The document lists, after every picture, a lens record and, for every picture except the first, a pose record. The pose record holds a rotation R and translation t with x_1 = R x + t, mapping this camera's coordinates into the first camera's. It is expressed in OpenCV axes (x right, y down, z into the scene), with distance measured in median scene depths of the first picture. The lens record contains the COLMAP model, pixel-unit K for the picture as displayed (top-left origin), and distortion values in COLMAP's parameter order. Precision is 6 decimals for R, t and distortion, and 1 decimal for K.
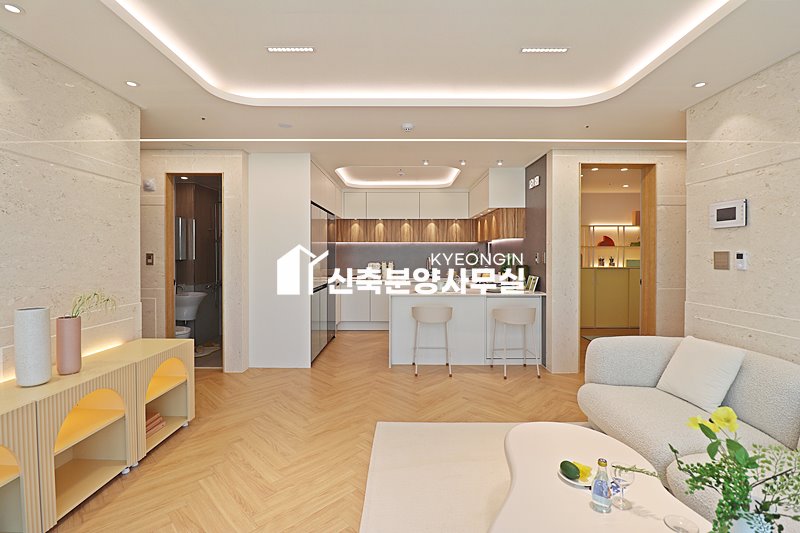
lens RADIAL K [[368.1, 0, 403.8], [0, 368.1, 258.9], [0, 0, 1]] dist [-0.003484, -0.011859]
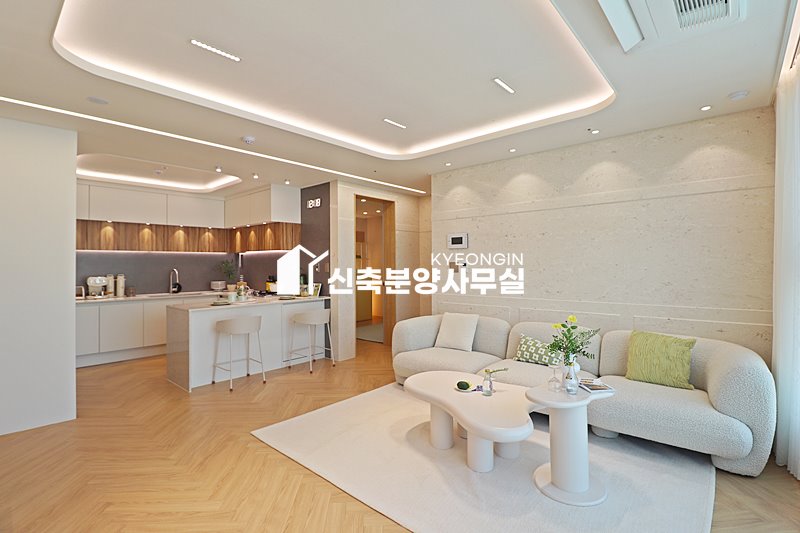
lens RADIAL K [[374.8, 0, 402.5], [0, 374.8, 261.2], [0, 0, 1]] dist [0.000677, -0.012624]
pose [[0.664870, 0.002320, 0.746955, -0.389925], [0.015765, 0.999729, -0.017137, 0.001084], [-0.746793, 0.023169, 0.664653, 0.001154]]
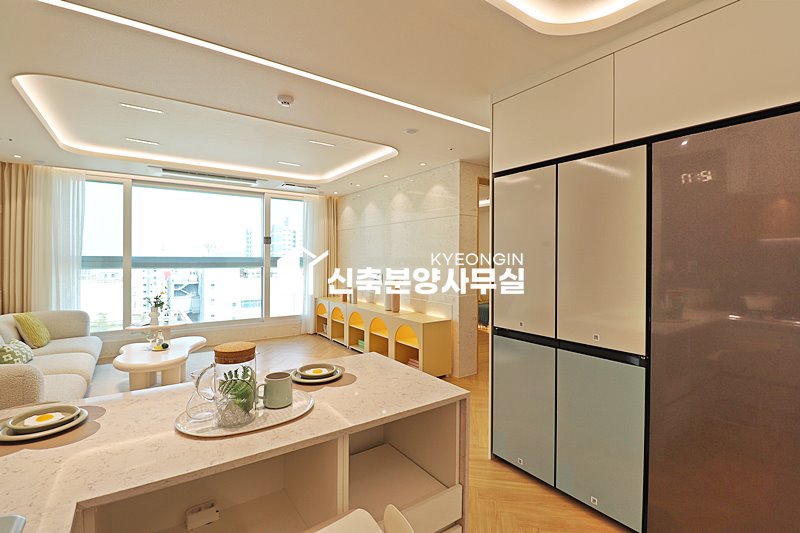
lens RADIAL K [[368.1, 0, 403.8], [0, 368.1, 258.9], [0, 0, 1]] dist [-0.003484, -0.011859]
pose [[-0.817389, -0.002947, -0.576078, 0.205498], [-0.011632, 0.999867, 0.011390, -0.029306], [0.575968, 0.016011, -0.817315, 1.453871]]
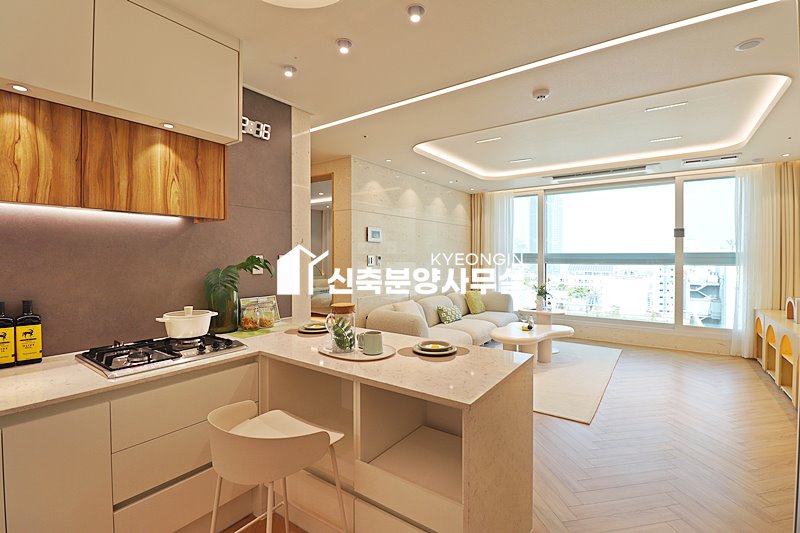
lens RADIAL K [[368.1, 0, 403.8], [0, 368.1, 258.9], [0, 0, 1]] dist [-0.003484, -0.011859]
pose [[-0.814506, -0.003357, 0.580146, -0.164488], [0.008405, 0.999810, 0.017586, -0.021813], [-0.580095, 0.019200, -0.814323, 1.474147]]
